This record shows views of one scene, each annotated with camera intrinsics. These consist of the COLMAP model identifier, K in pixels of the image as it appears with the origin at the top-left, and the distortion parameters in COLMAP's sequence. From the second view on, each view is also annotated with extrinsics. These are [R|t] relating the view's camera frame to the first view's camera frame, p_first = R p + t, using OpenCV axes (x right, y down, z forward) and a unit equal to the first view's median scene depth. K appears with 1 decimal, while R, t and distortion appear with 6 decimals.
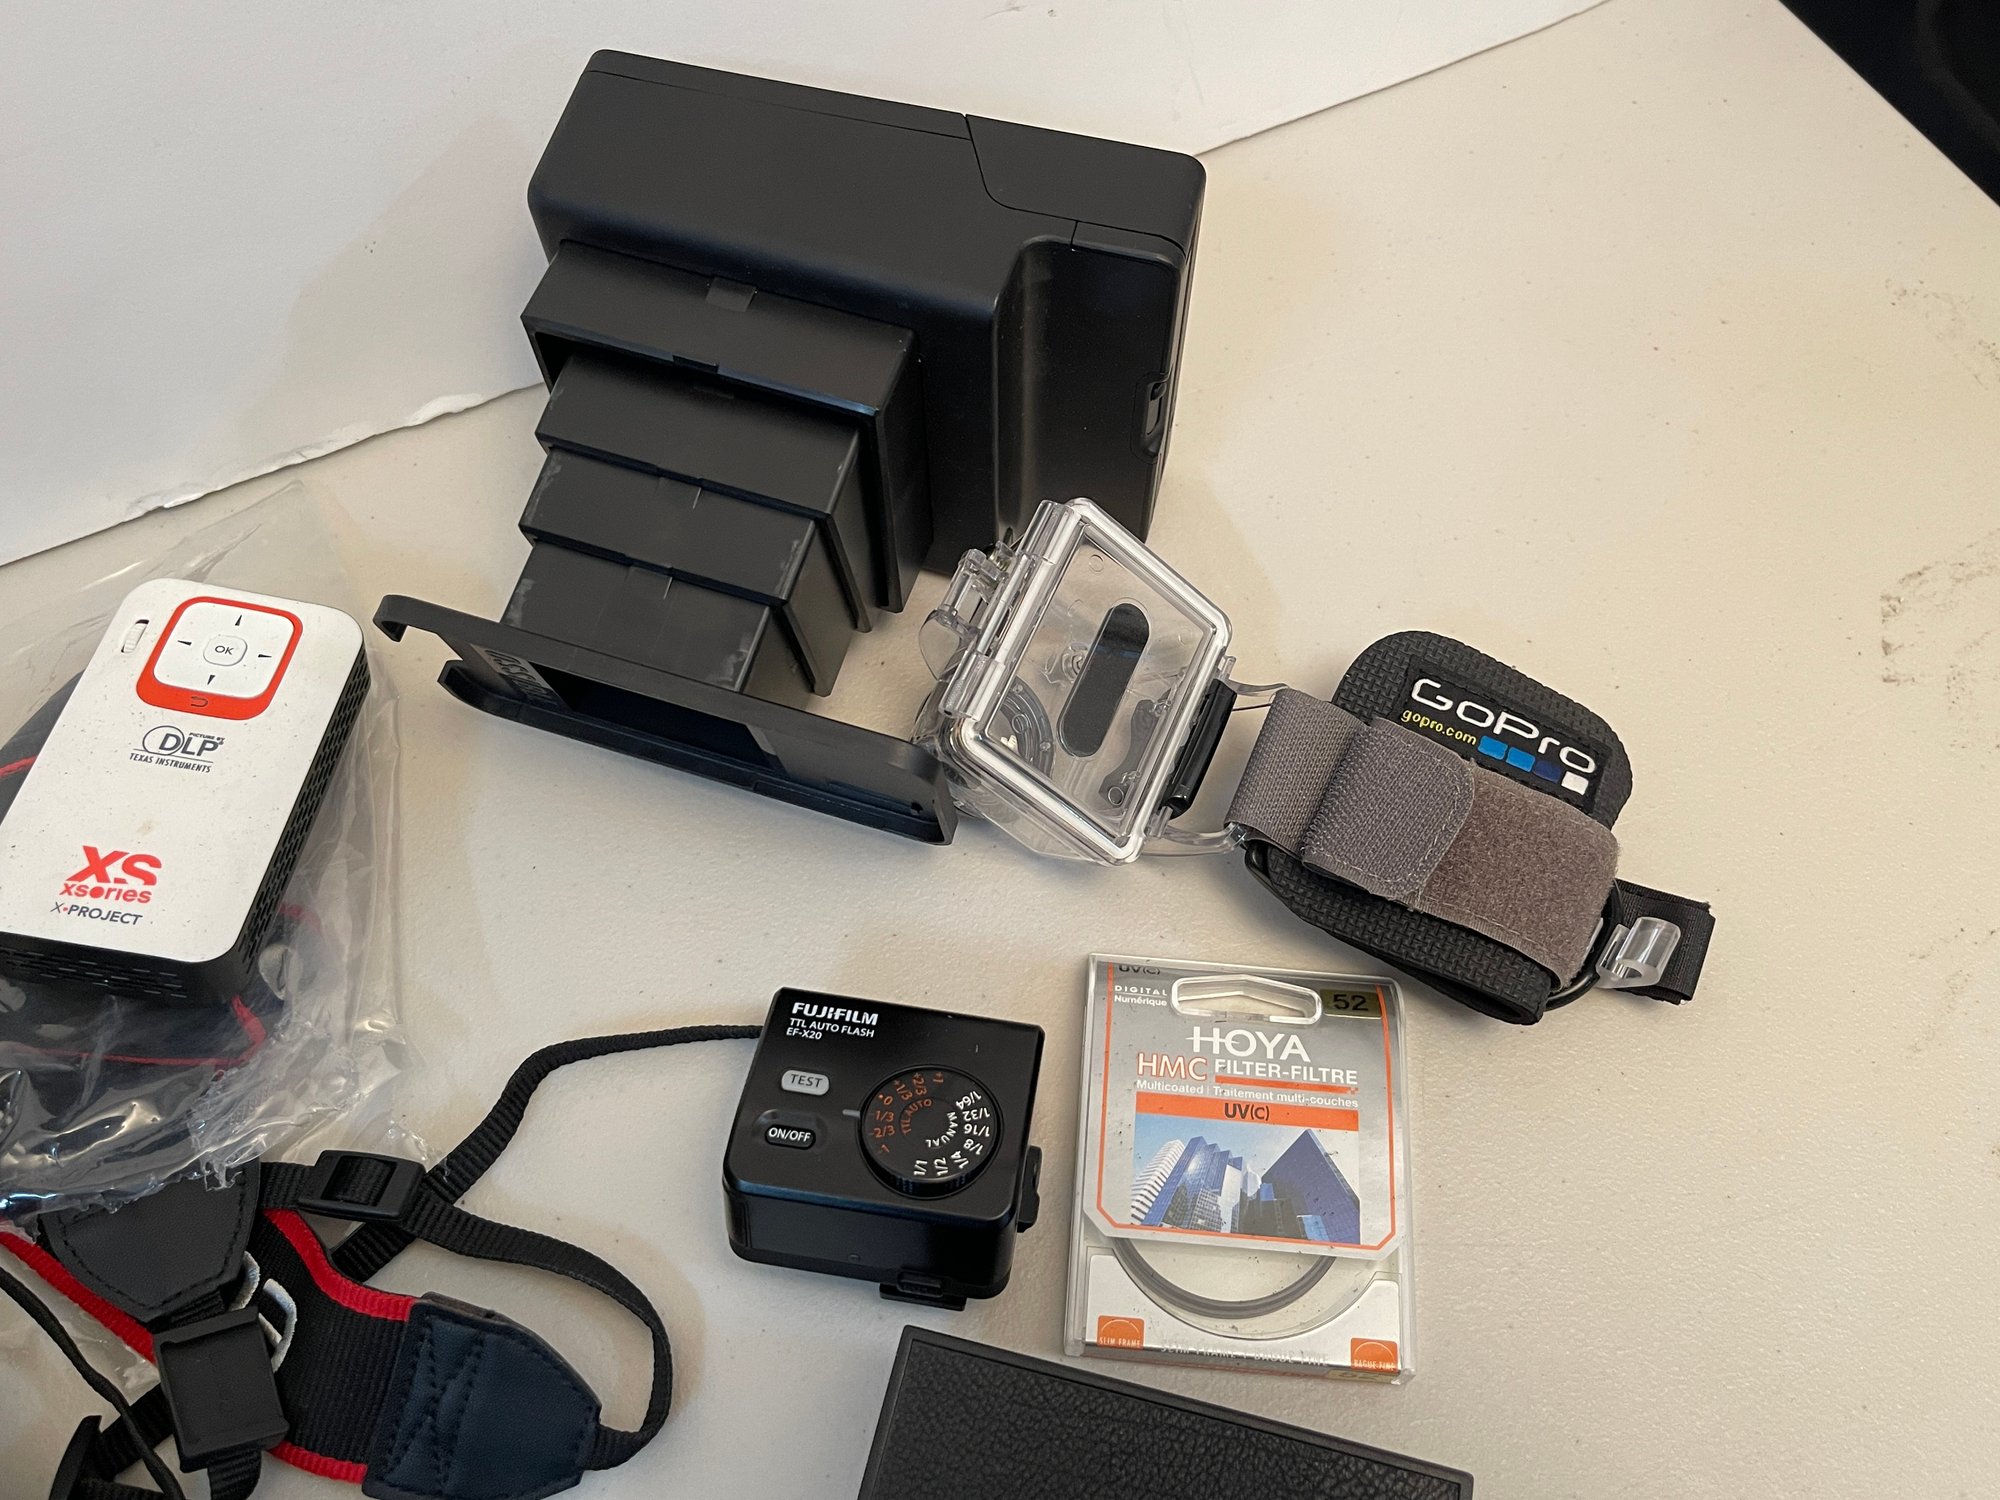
lens RADIAL K [[1613.7, 0, 1000.0], [0, 1613.7, 750.0], [0, 0, 1]] dist [0.033845, -0.035453]
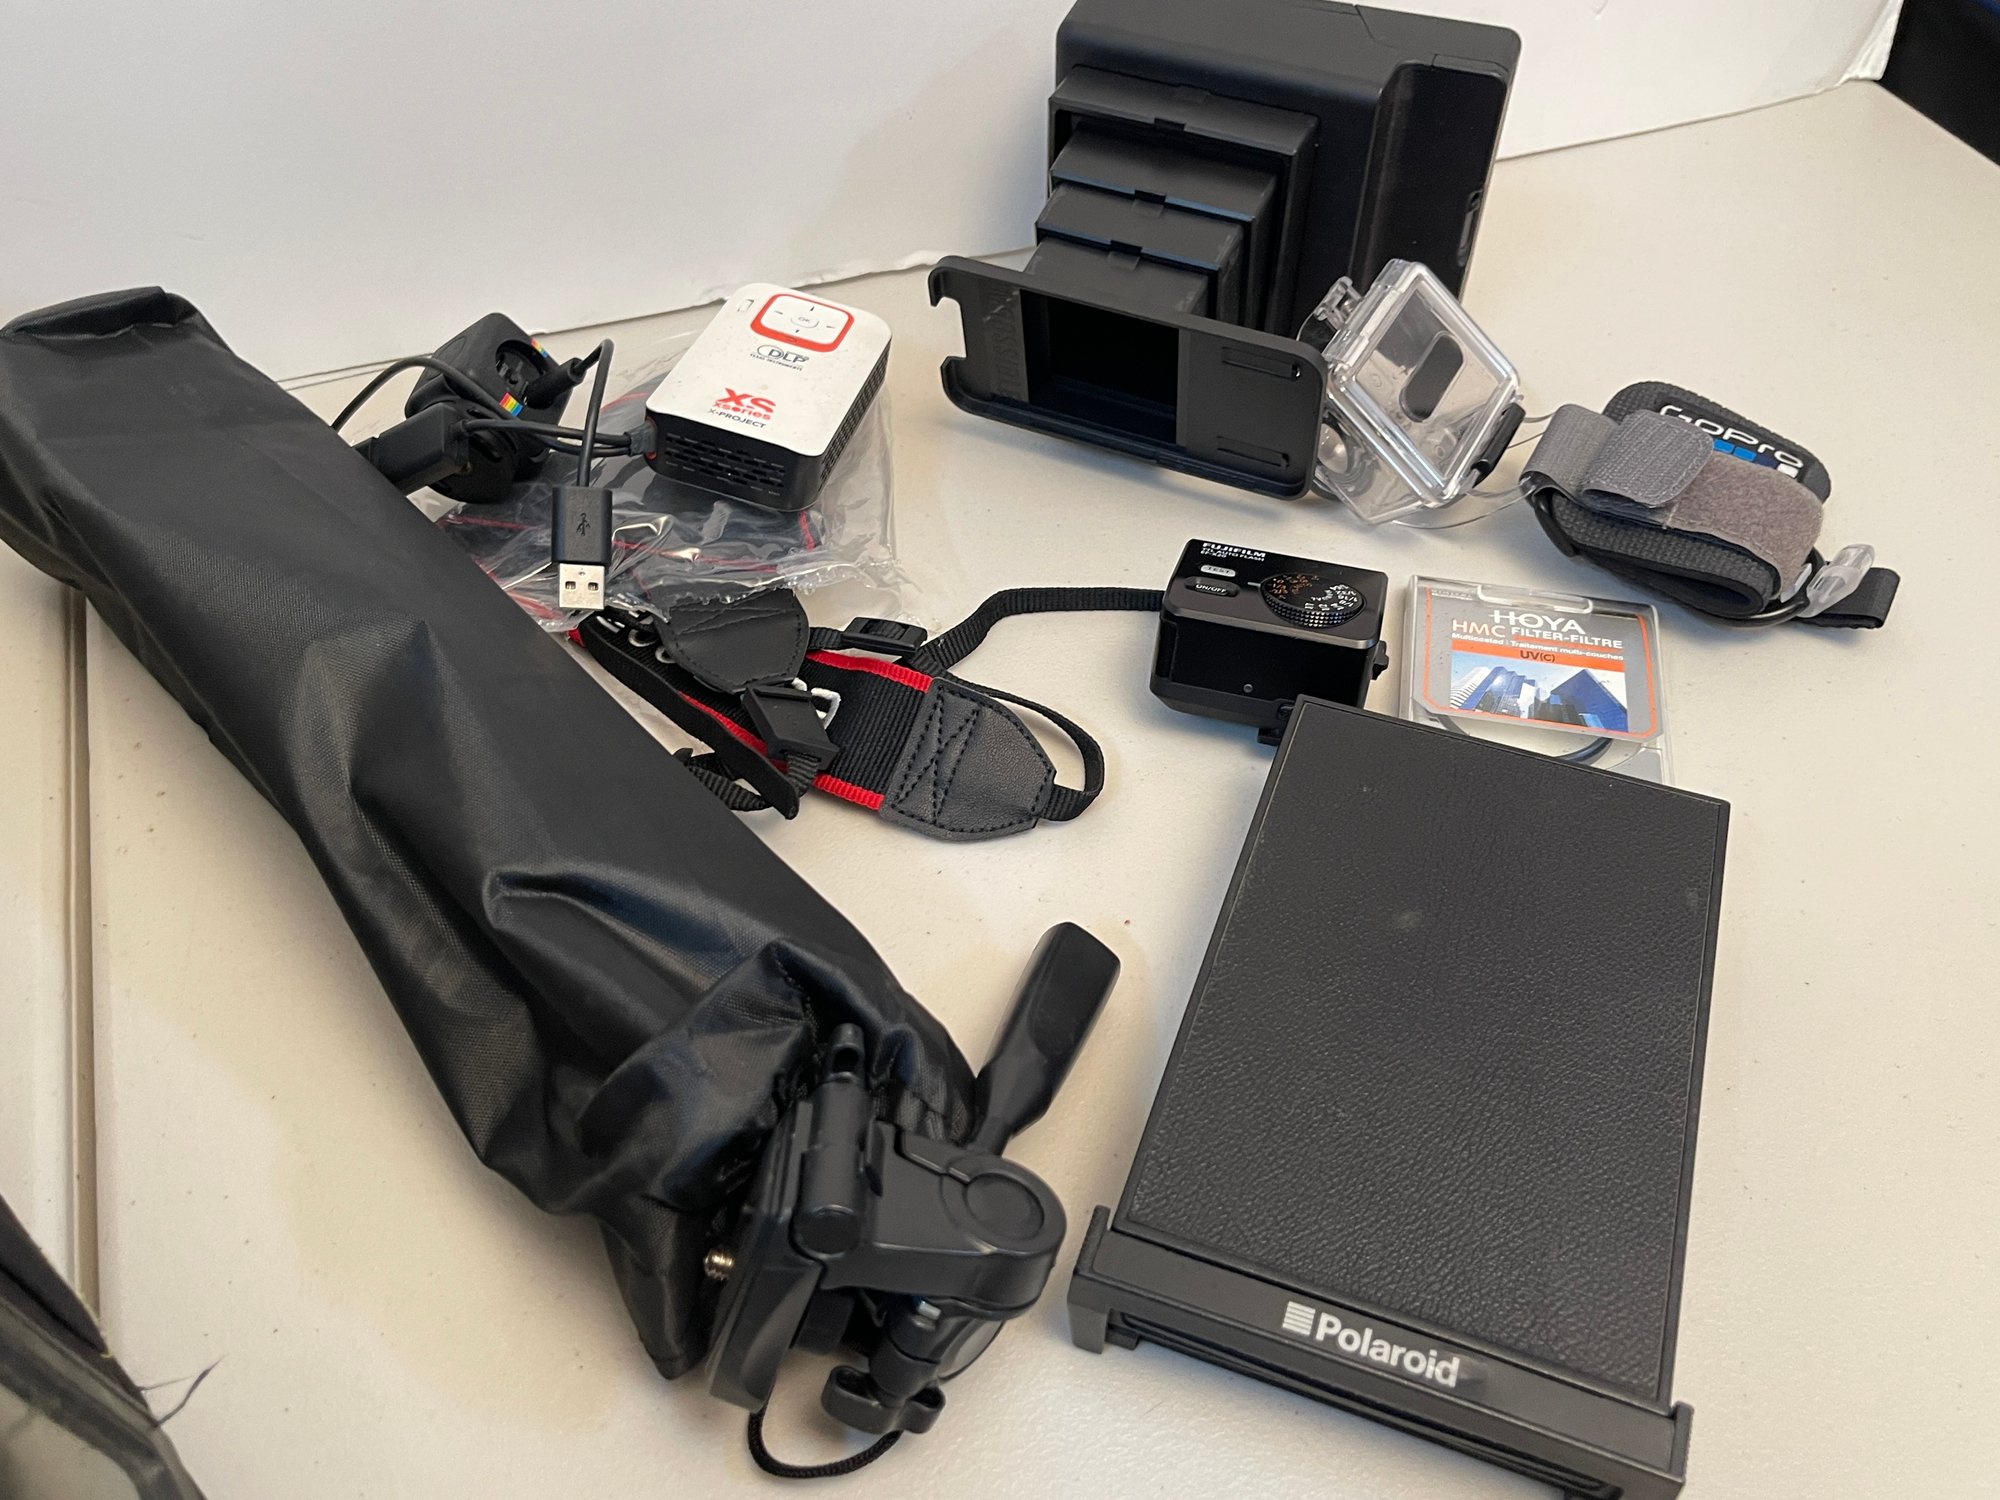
lens RADIAL K [[1638.8, 0, 1031.1], [0, 1638.8, 753.8], [0, 0, 1]] dist [0.020704, -0.008504]
pose [[0.994631, 0.076811, -0.069349, -0.160368], [-0.091358, 0.966520, -0.239775, 0.662443], [0.048610, 0.244824, 0.968348, -0.300800]]
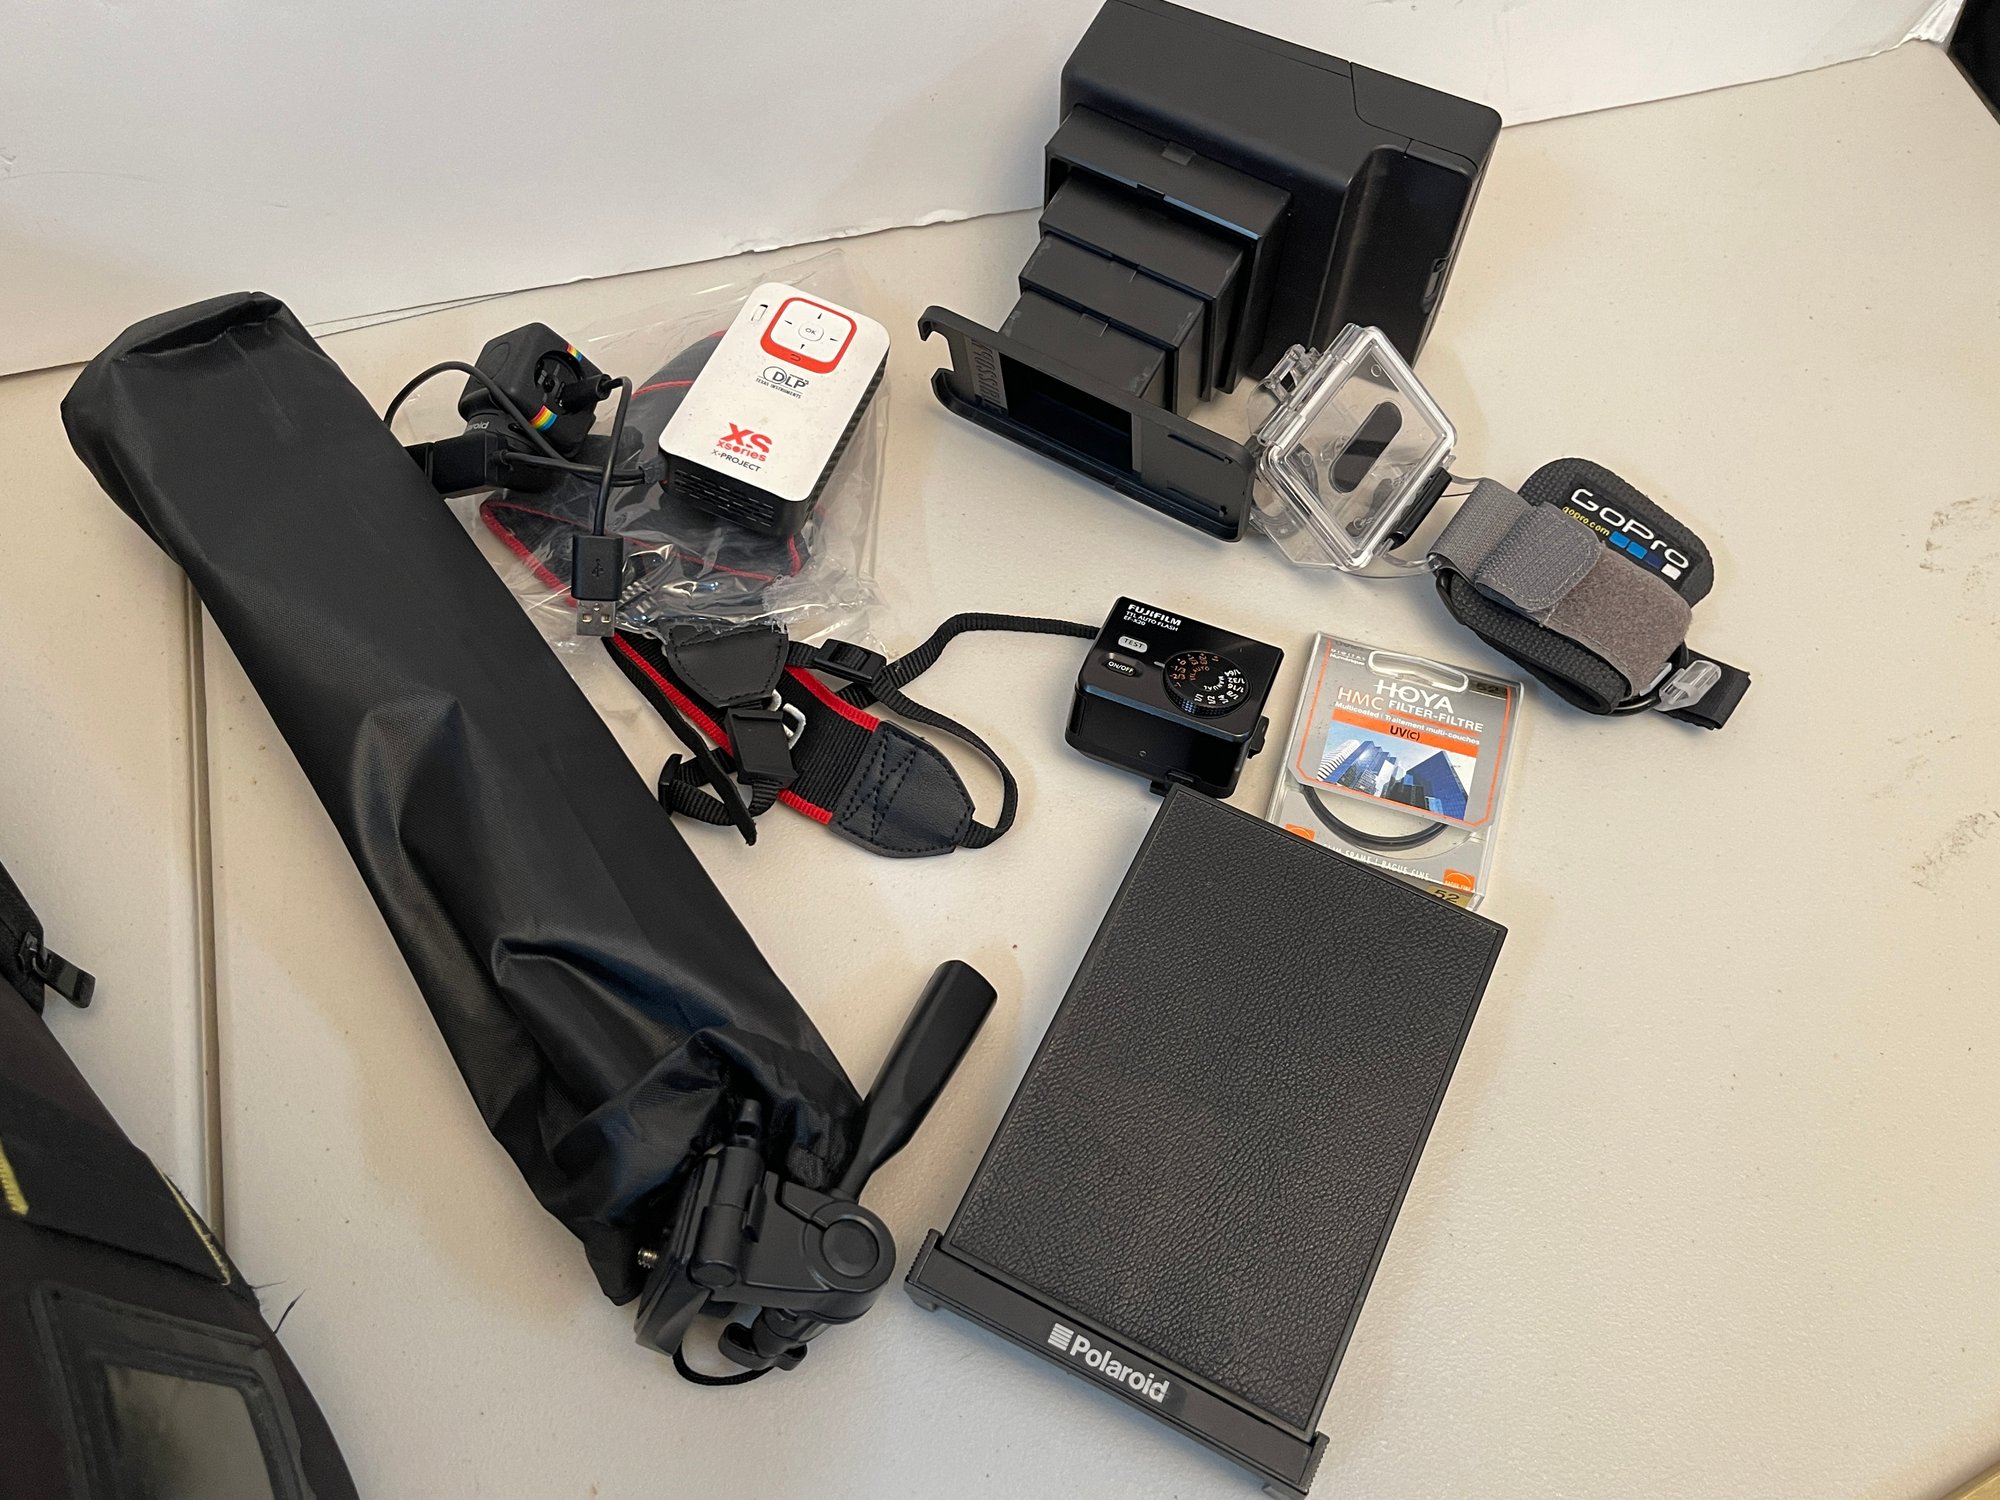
lens RADIAL K [[1613.7, 0, 1000.0], [0, 1613.7, 750.0], [0, 0, 1]] dist [0.033845, -0.035453]
pose [[0.974827, 0.194280, -0.109399, -0.050792], [-0.193451, 0.980940, 0.018242, 0.286556], [0.110858, 0.003380, 0.993831, -0.567099]]
